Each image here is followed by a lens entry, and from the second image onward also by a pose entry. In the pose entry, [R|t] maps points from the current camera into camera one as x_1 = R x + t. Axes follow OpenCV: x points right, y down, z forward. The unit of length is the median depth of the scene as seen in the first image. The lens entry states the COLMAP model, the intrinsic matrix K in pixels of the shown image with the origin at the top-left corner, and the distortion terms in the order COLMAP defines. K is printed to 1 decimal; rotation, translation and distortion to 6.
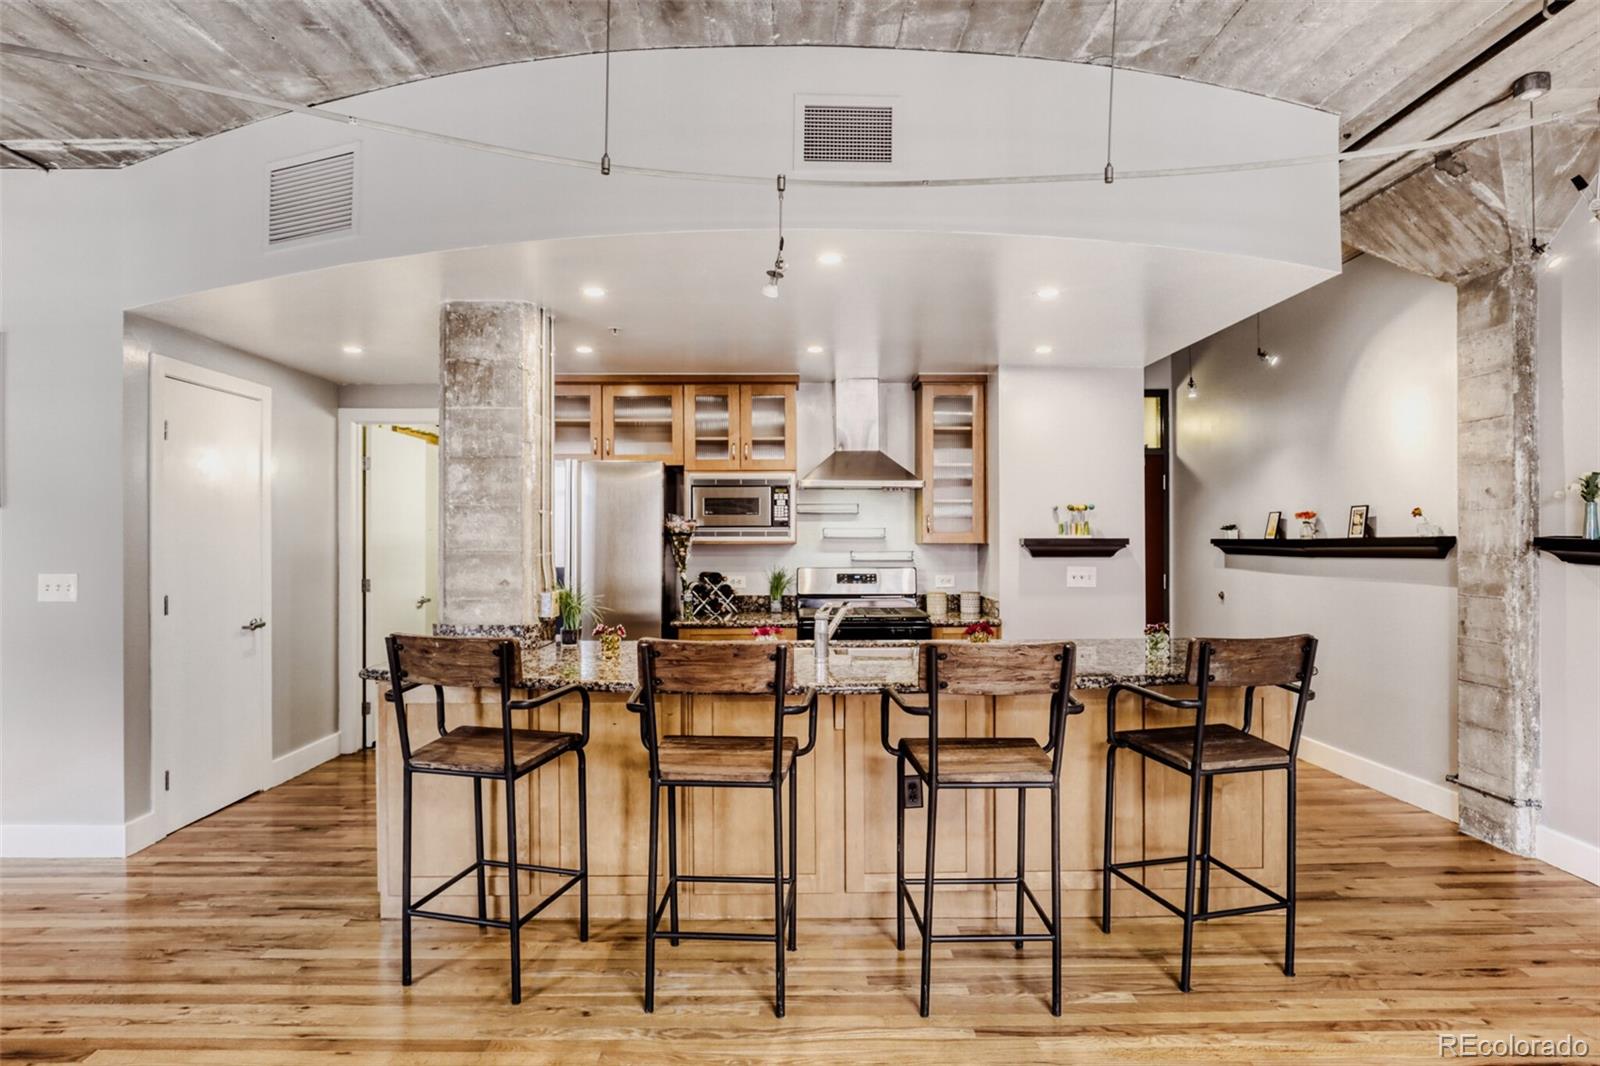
lens RADIAL K [[754.2, 0, 807.8], [0, 754.2, 544.2], [0, 0, 1]] dist [-0.025279, 0.001228]
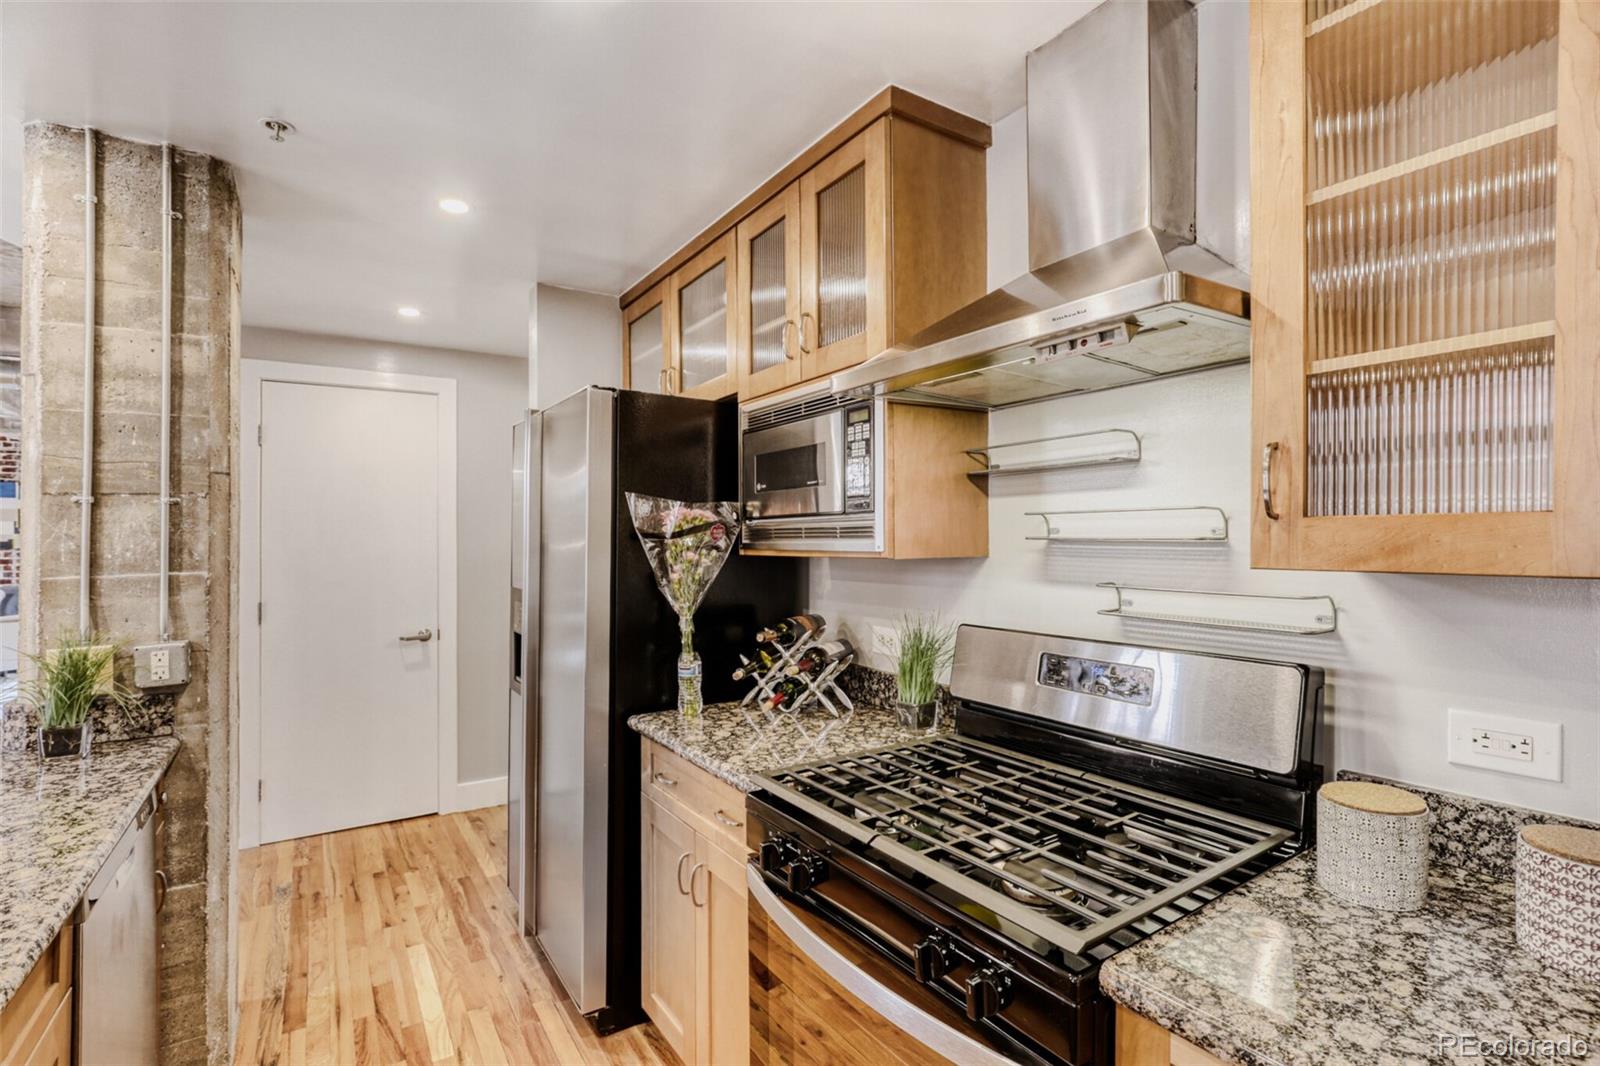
lens RADIAL K [[754.2, 0, 807.8], [0, 754.2, 544.2], [0, 0, 1]] dist [-0.025279, 0.001228]
pose [[0.564208, 0.005233, -0.825616, 0.261199], [-0.002303, 0.999986, 0.004764, -0.008934], [0.825629, -0.000787, 0.564213, 0.766277]]
